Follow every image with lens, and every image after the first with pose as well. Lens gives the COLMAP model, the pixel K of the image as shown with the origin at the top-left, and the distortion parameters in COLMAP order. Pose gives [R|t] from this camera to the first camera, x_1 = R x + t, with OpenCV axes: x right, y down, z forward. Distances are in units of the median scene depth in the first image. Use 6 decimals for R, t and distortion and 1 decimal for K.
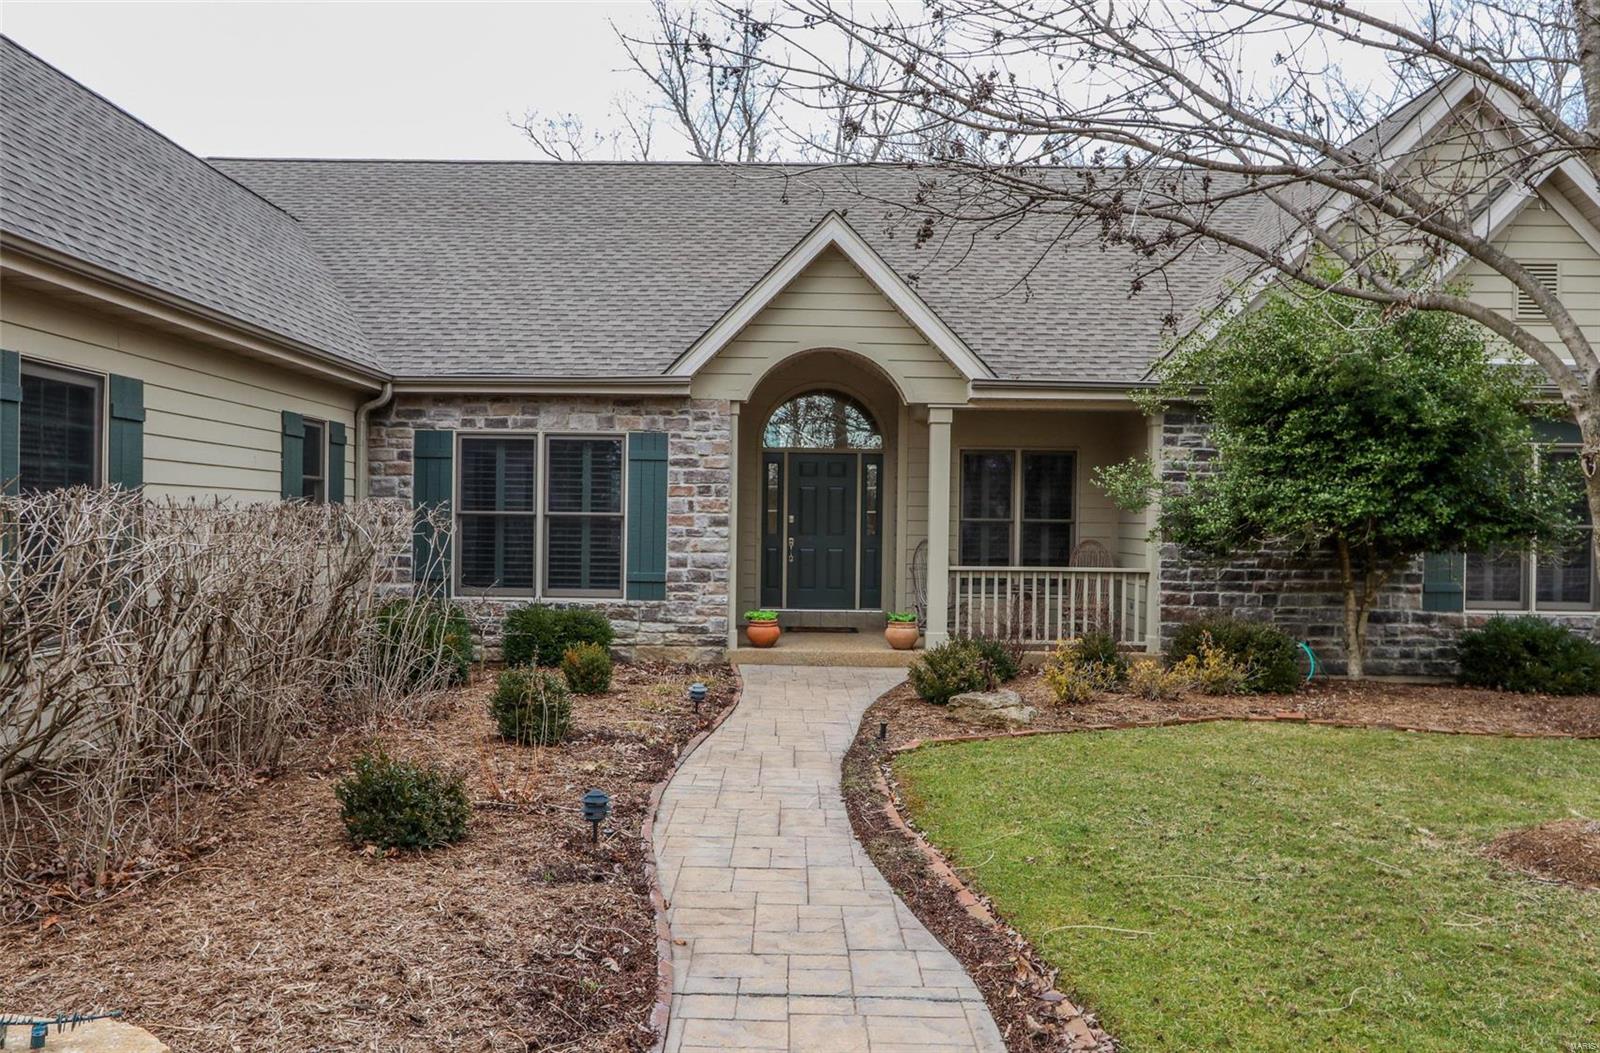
lens RADIAL K [[1190.0, 0, 800.0], [0, 1190.0, 526.5], [0, 0, 1]] dist [-0.007519, -0.002672]
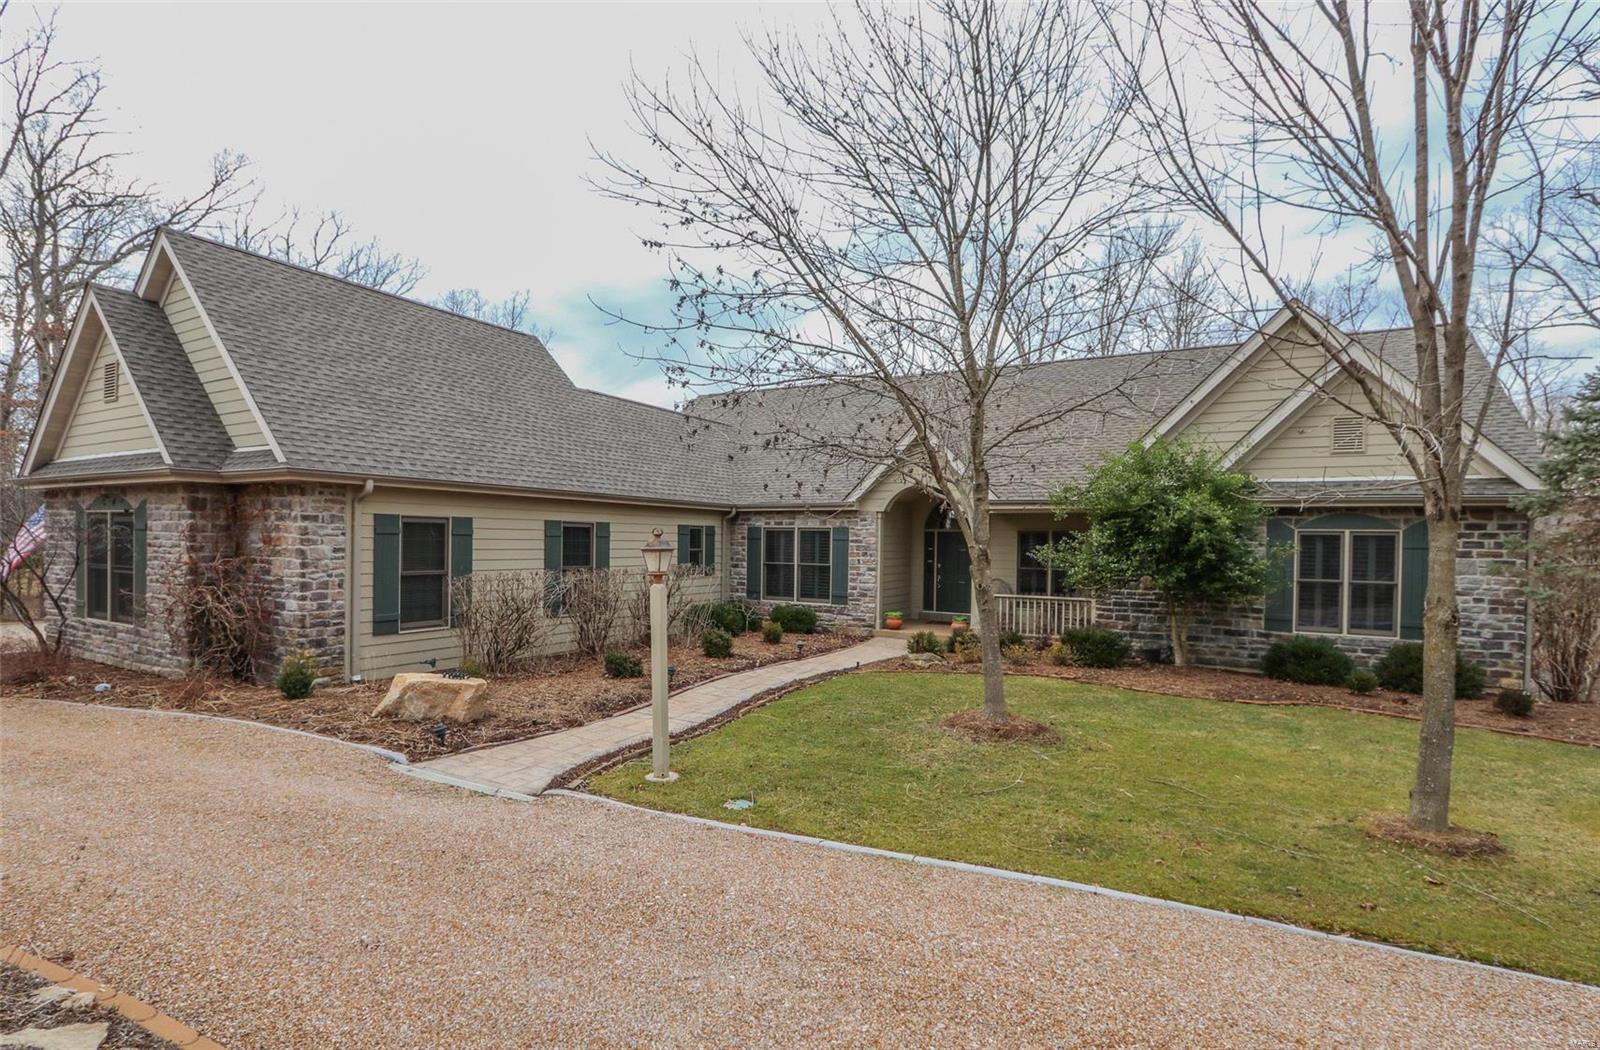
lens RADIAL K [[804.4, 0, 799.3], [0, 804.4, 554.0], [0, 0, 1]] dist [-0.000525, -0.000049]
pose [[0.877101, 0.011292, -0.480173, 0.506229], [-0.007354, 0.999922, 0.010082, -0.044266], [0.480250, -0.005311, 0.877116, -0.314715]]
